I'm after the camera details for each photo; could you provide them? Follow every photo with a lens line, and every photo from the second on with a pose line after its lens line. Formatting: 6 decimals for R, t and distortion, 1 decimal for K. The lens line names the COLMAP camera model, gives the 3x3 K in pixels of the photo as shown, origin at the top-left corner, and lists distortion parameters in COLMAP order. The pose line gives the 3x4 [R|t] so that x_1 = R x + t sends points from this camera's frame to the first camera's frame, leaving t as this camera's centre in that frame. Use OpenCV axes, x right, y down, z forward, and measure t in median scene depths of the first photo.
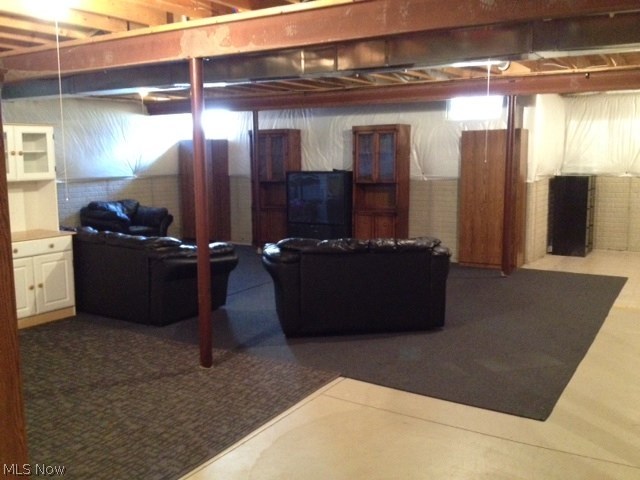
lens RADIAL K [[613.7, 0, 319.2], [0, 613.7, 244.4], [0, 0, 1]] dist [0.240434, -0.566378]
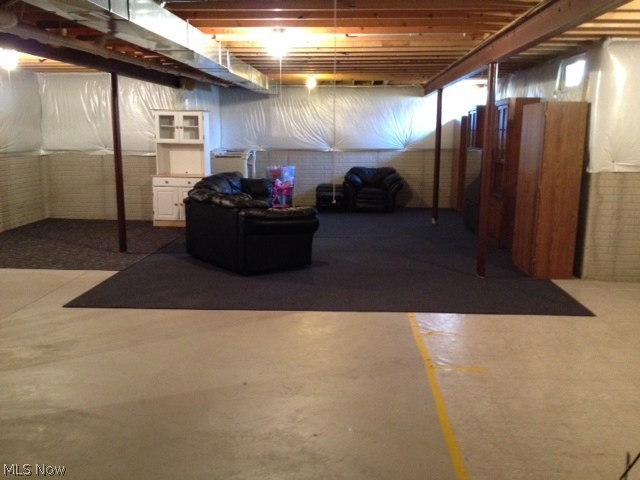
lens RADIAL K [[613.7, 0, 319.2], [0, 613.7, 244.4], [0, 0, 1]] dist [0.240434, -0.566378]
pose [[0.480289, 0.174589, -0.859559, 1.201443], [-0.140703, 0.982634, 0.120968, -0.085219], [0.865751, 0.062843, 0.496513, 0.474049]]
